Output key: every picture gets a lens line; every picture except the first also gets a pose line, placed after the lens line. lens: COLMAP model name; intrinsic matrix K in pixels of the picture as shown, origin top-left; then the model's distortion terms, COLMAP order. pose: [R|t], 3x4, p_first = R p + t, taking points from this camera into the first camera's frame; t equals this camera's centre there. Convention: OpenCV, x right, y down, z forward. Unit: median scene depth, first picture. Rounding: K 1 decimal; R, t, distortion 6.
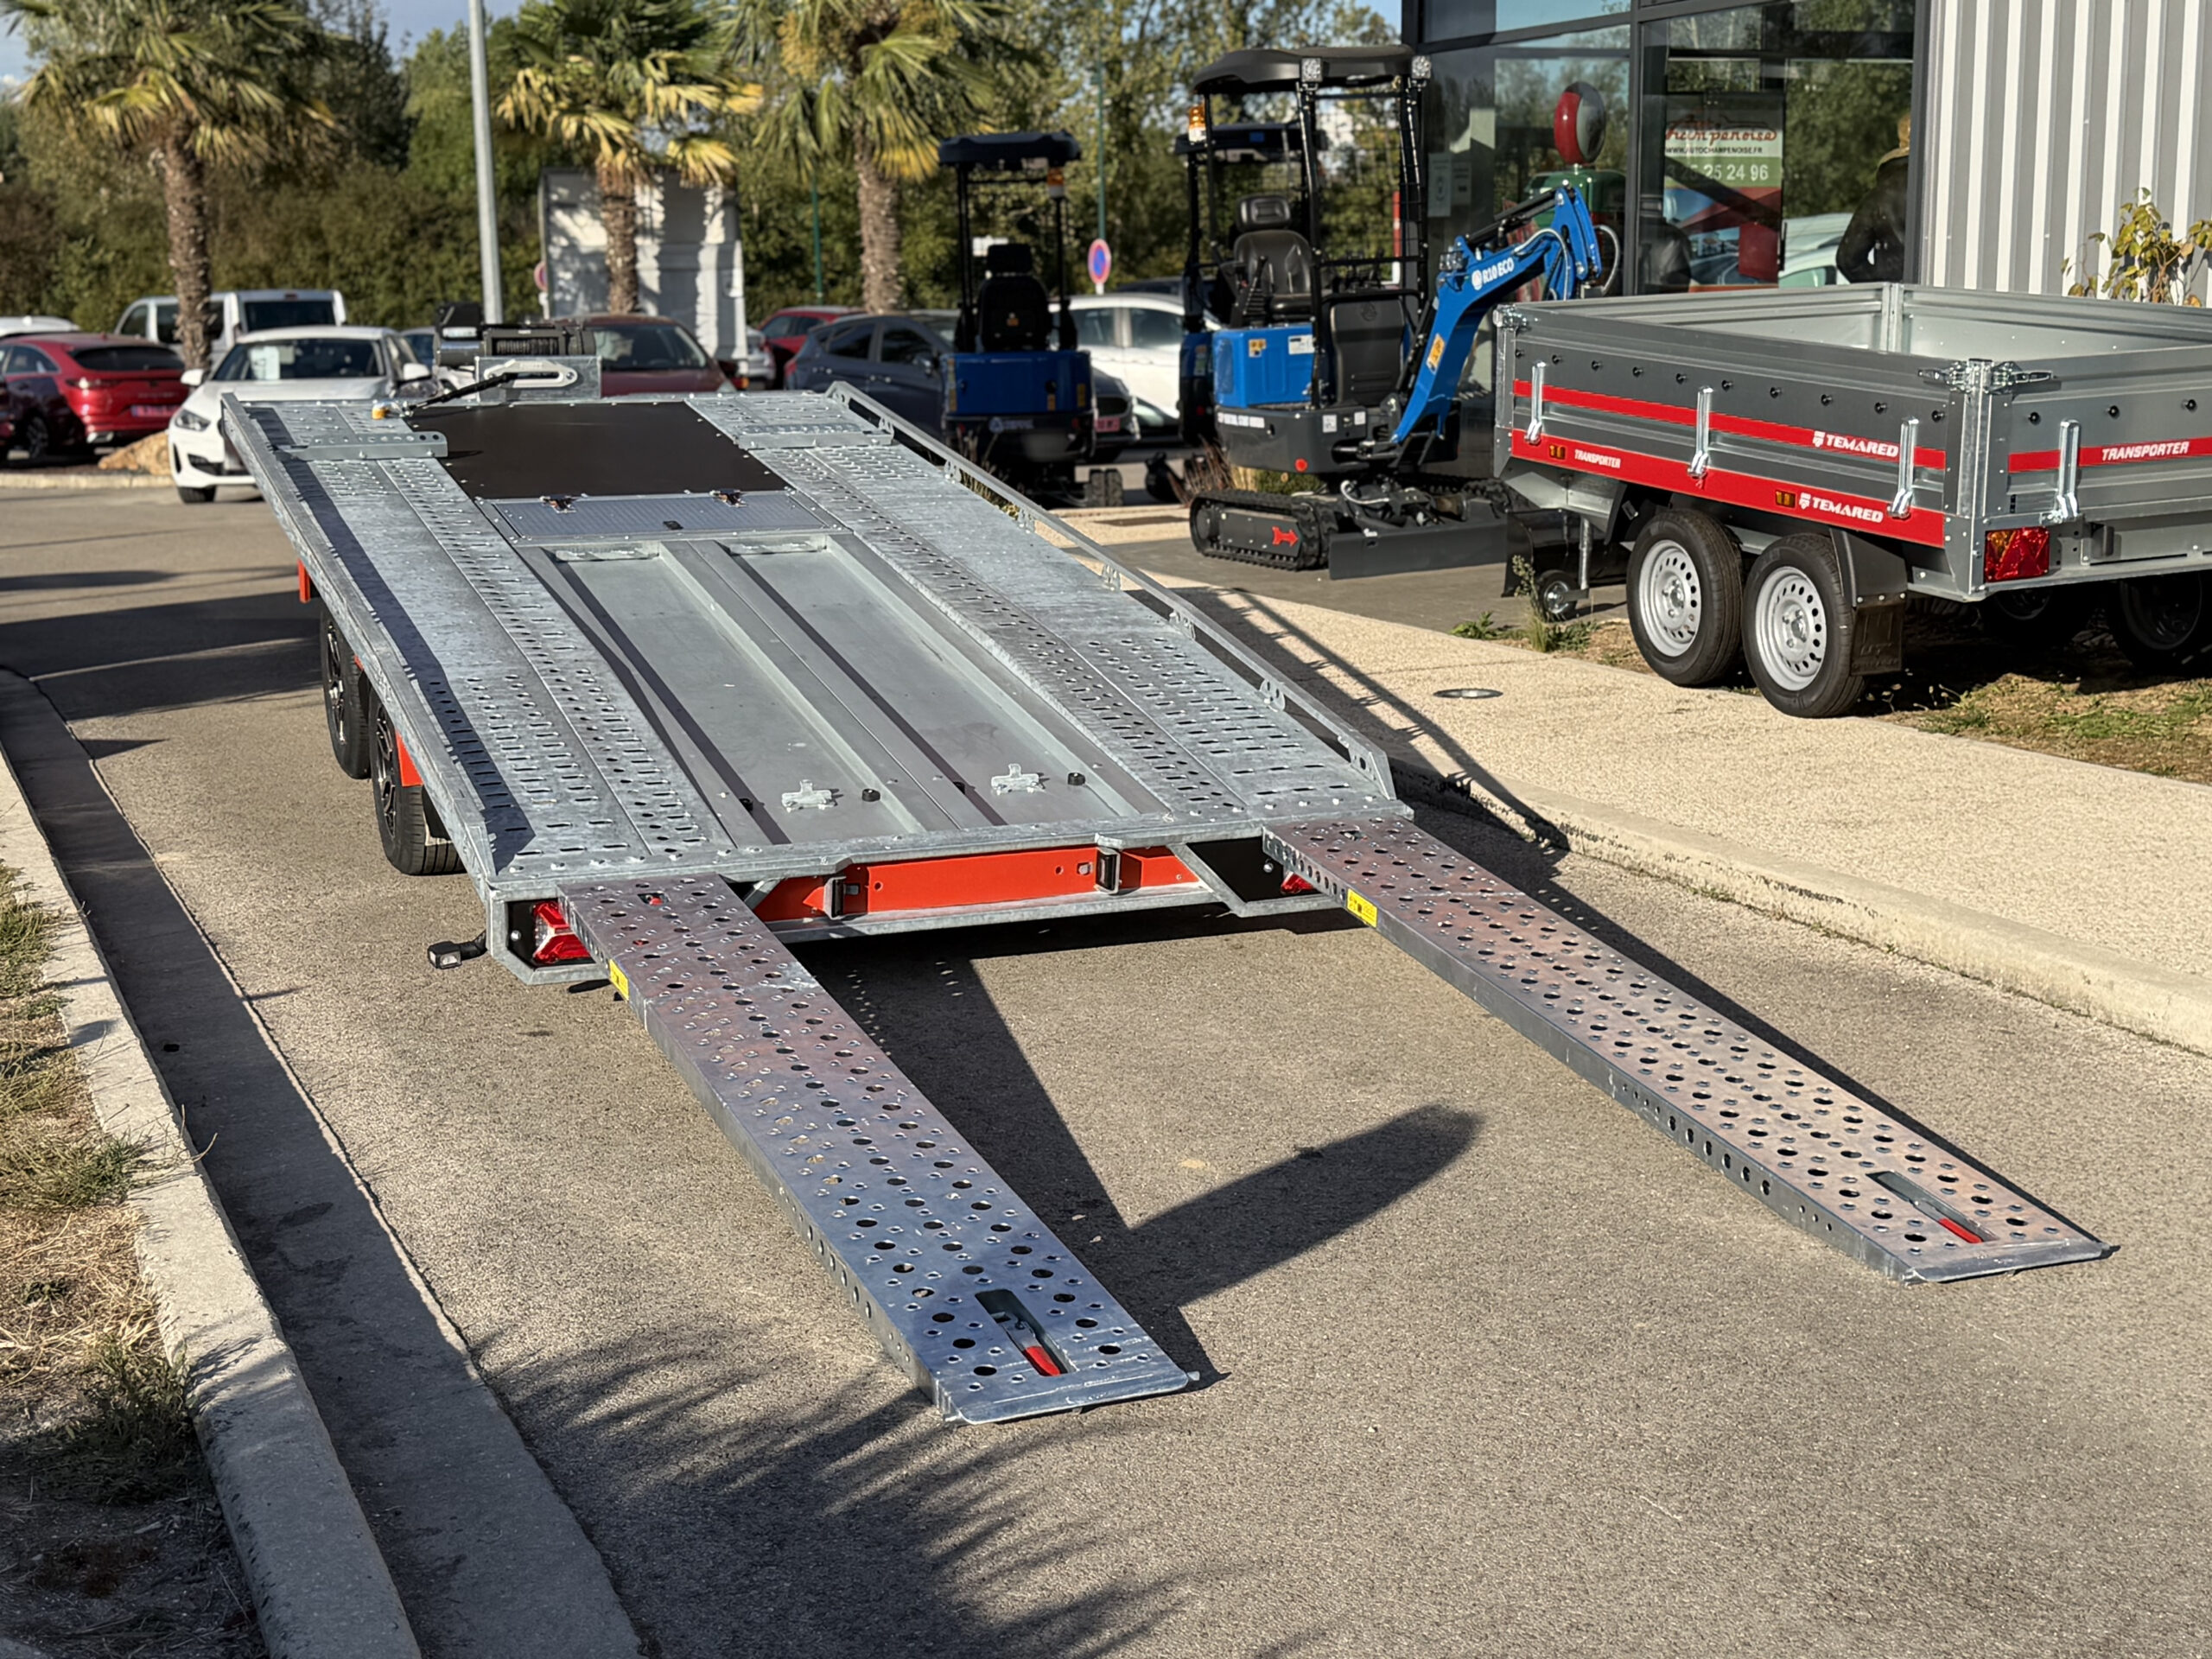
lens RADIAL K [[3010.6, 0, 1098.7], [0, 3010.6, 831.8], [0, 0, 1]] dist [0.194447, -0.405819]
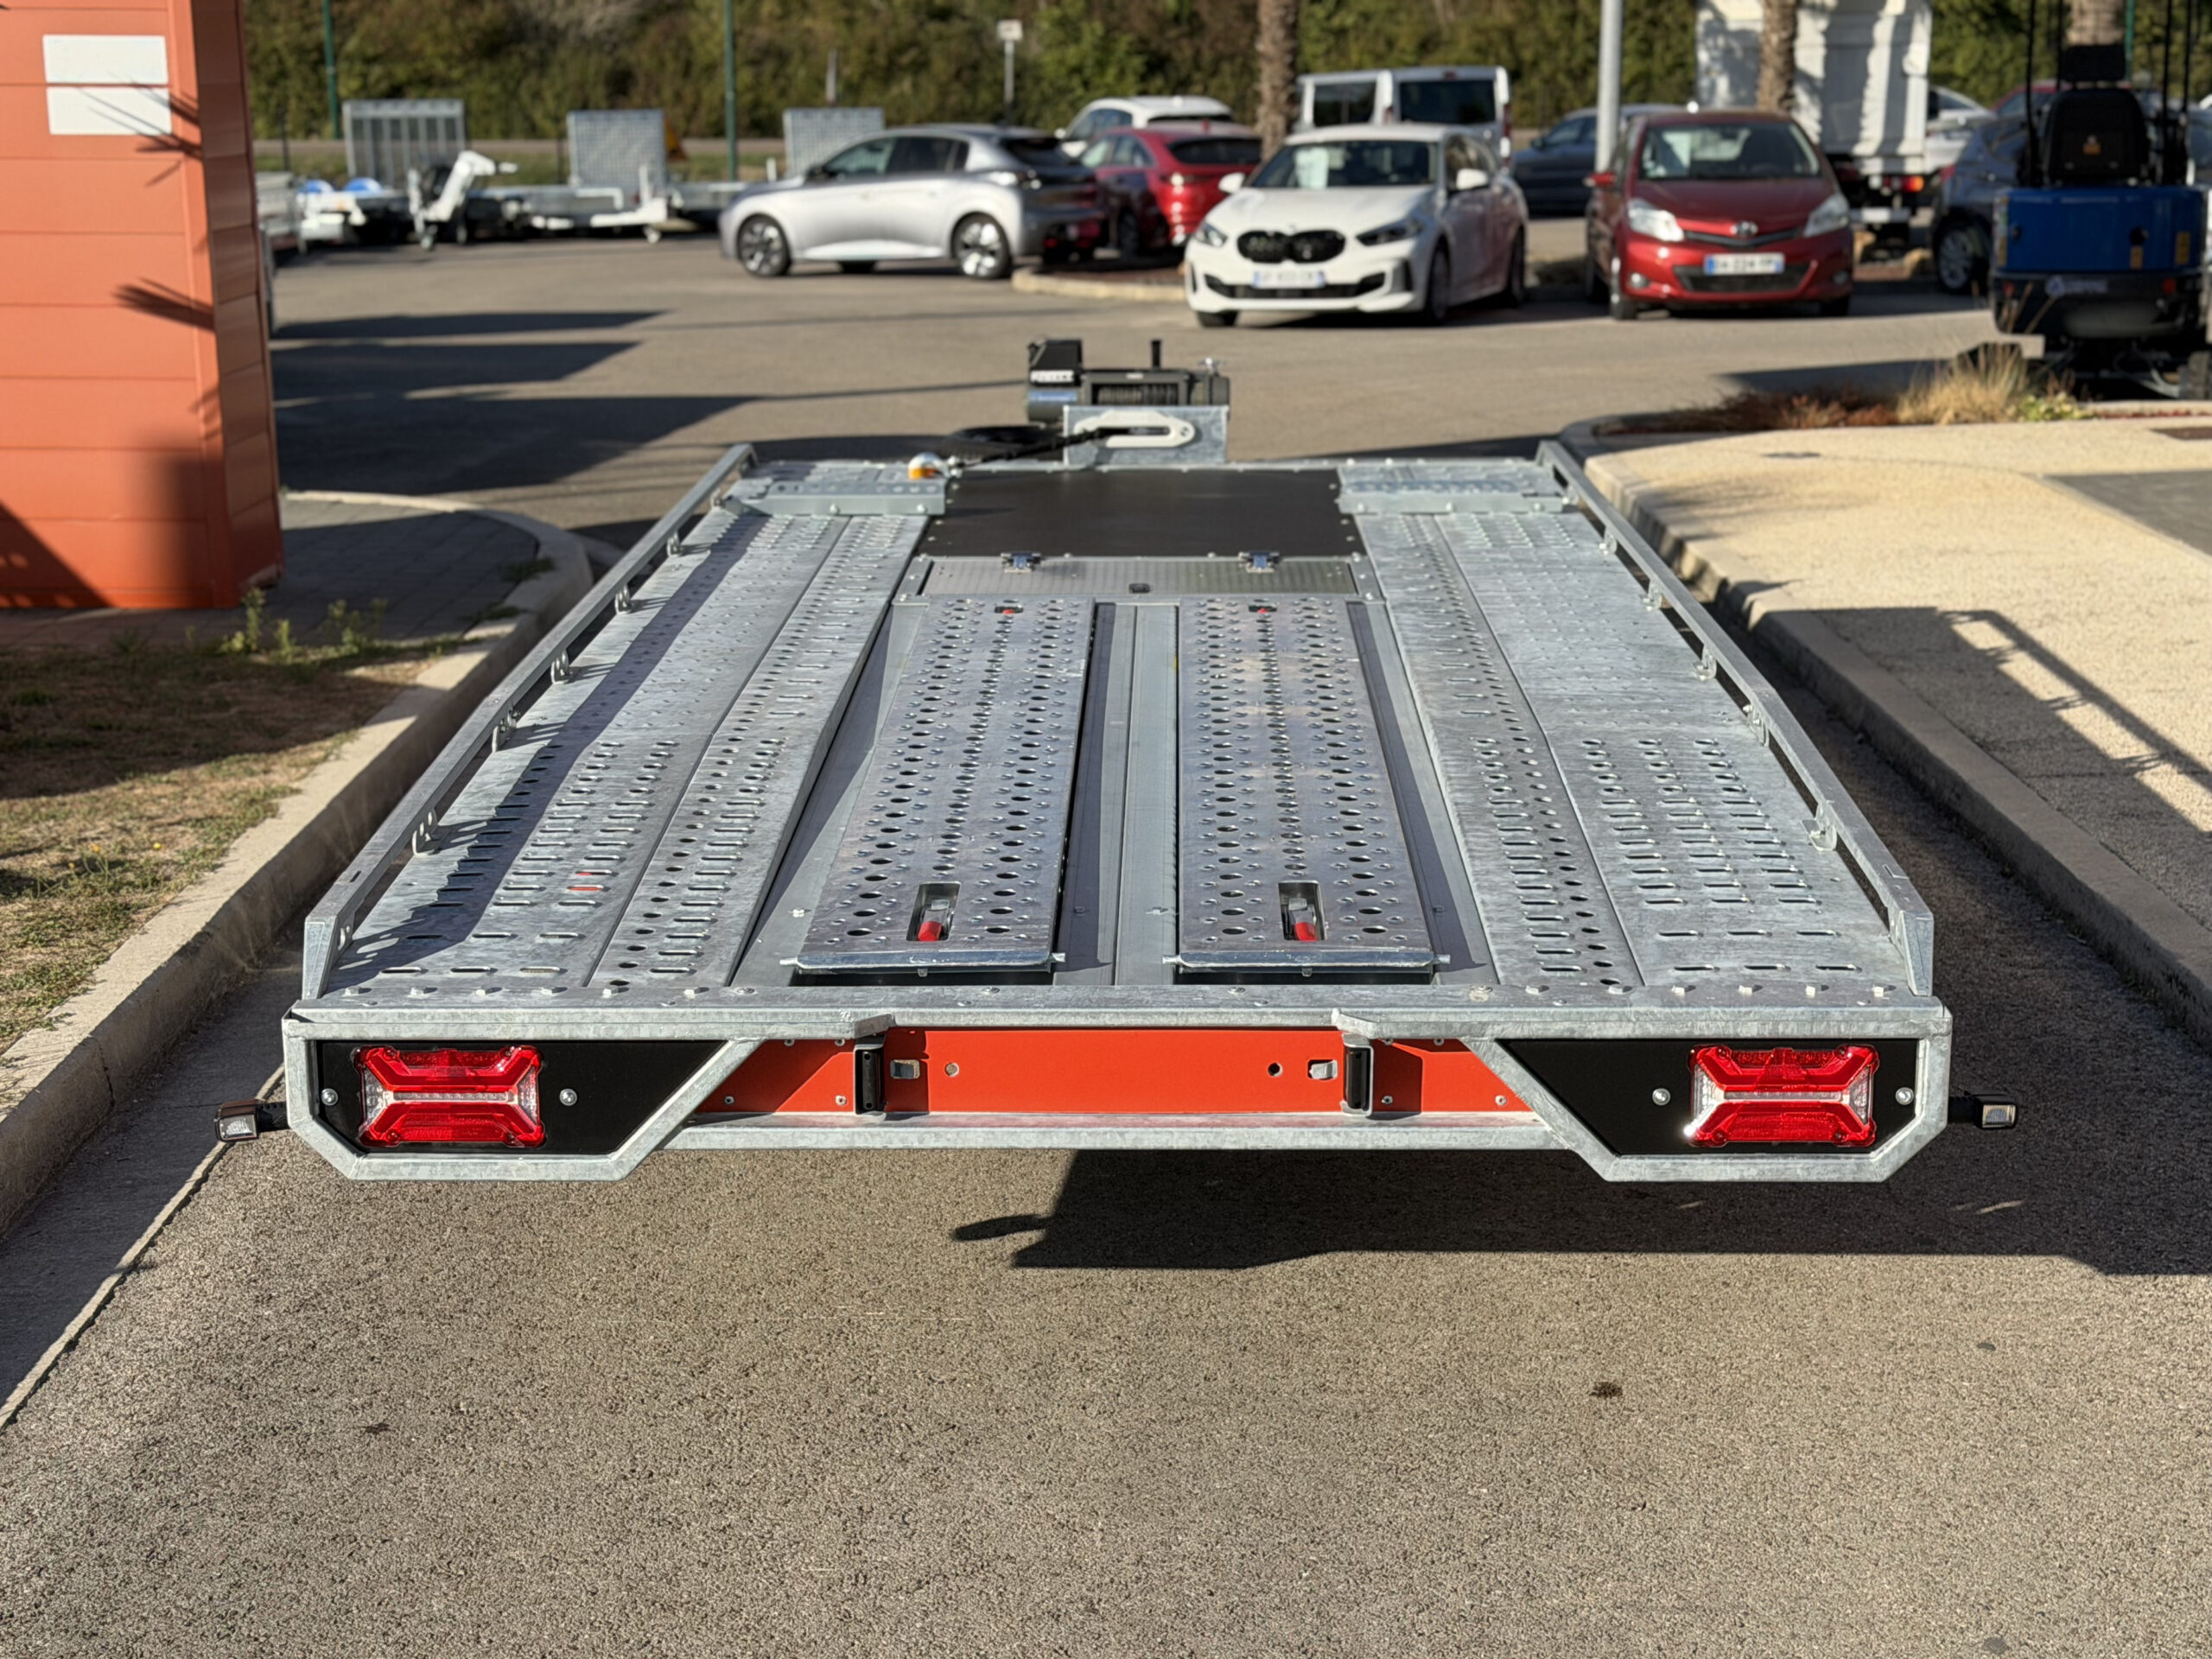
lens RADIAL K [[3273.3, 0, 1106.0], [0, 3273.3, 829.5], [0, 0, 1]] dist [0.177157, -0.310229]
pose [[0.922942, 0.097301, -0.372439, 0.089562], [-0.076193, 0.994561, 0.071018, -0.052816], [0.377323, -0.037169, 0.925335, 0.180998]]
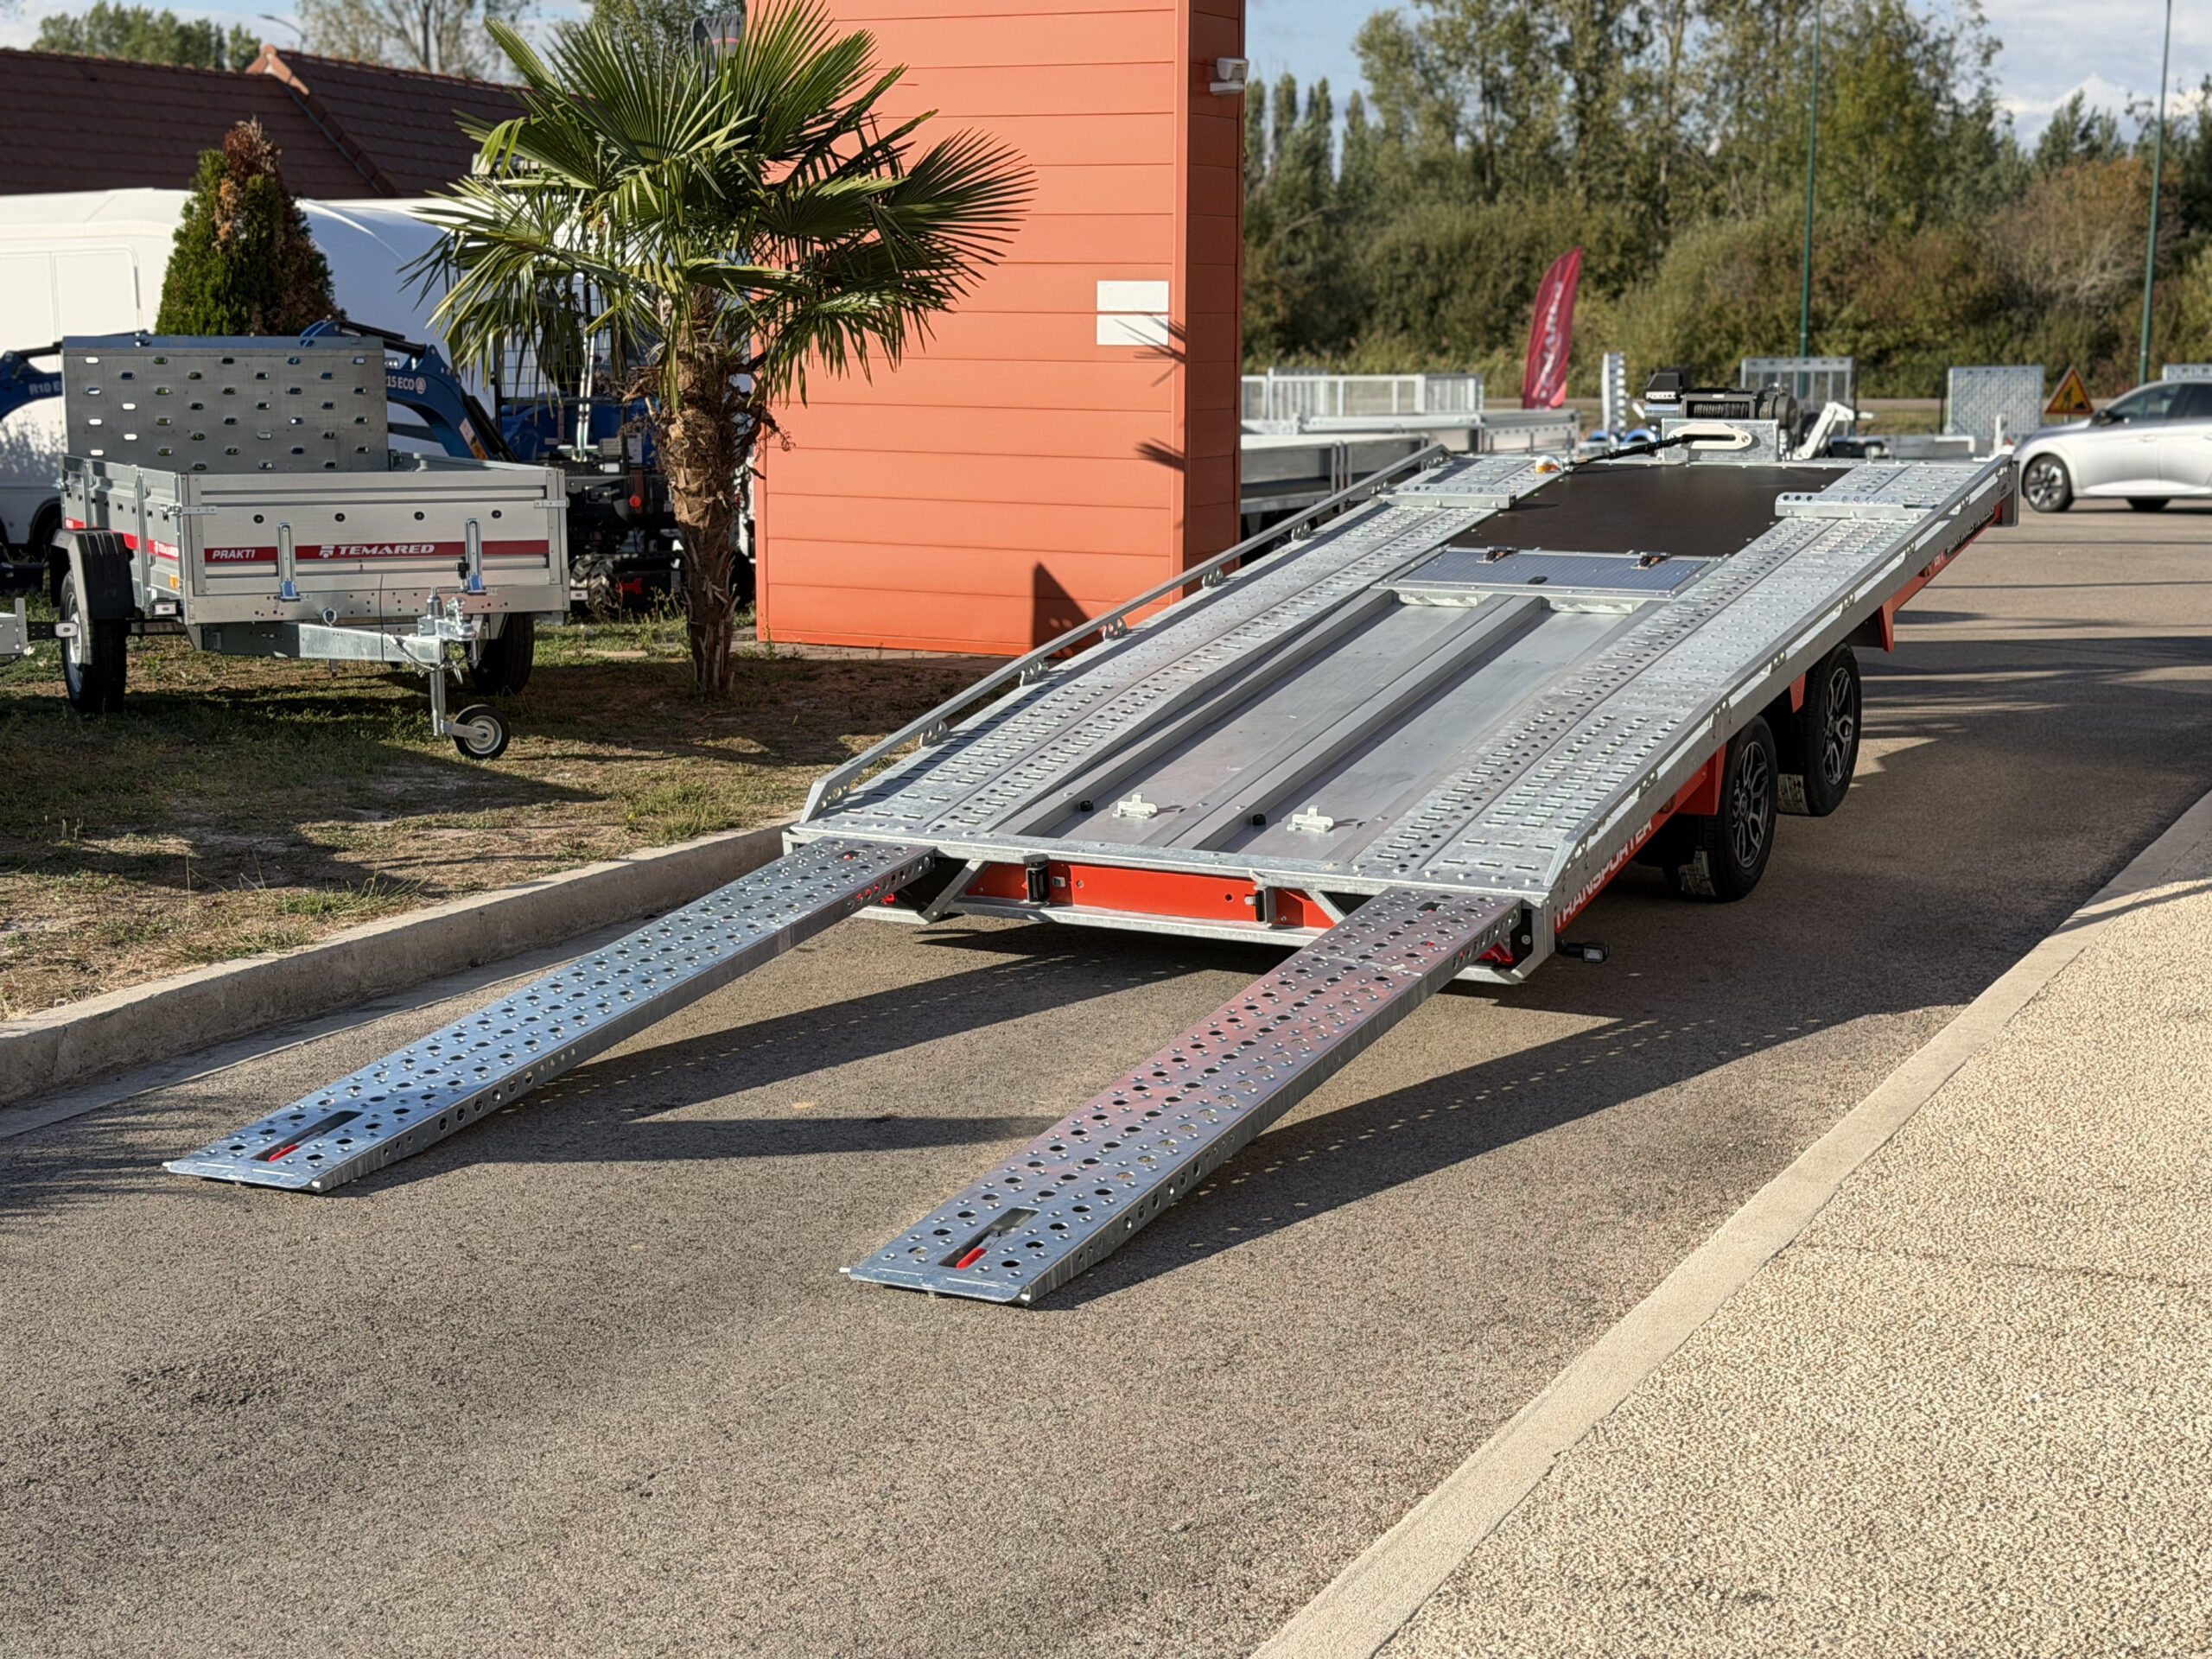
lens RADIAL K [[3210.9, 0, 1118.1], [0, 3210.9, 835.1], [0, 0, 1]] dist [0.143592, -0.051505]
pose [[0.658711, 0.134490, -0.740279, 0.388674], [-0.146685, 0.987971, 0.048967, -0.028948], [0.737959, 0.076333, 0.670514, 0.082080]]
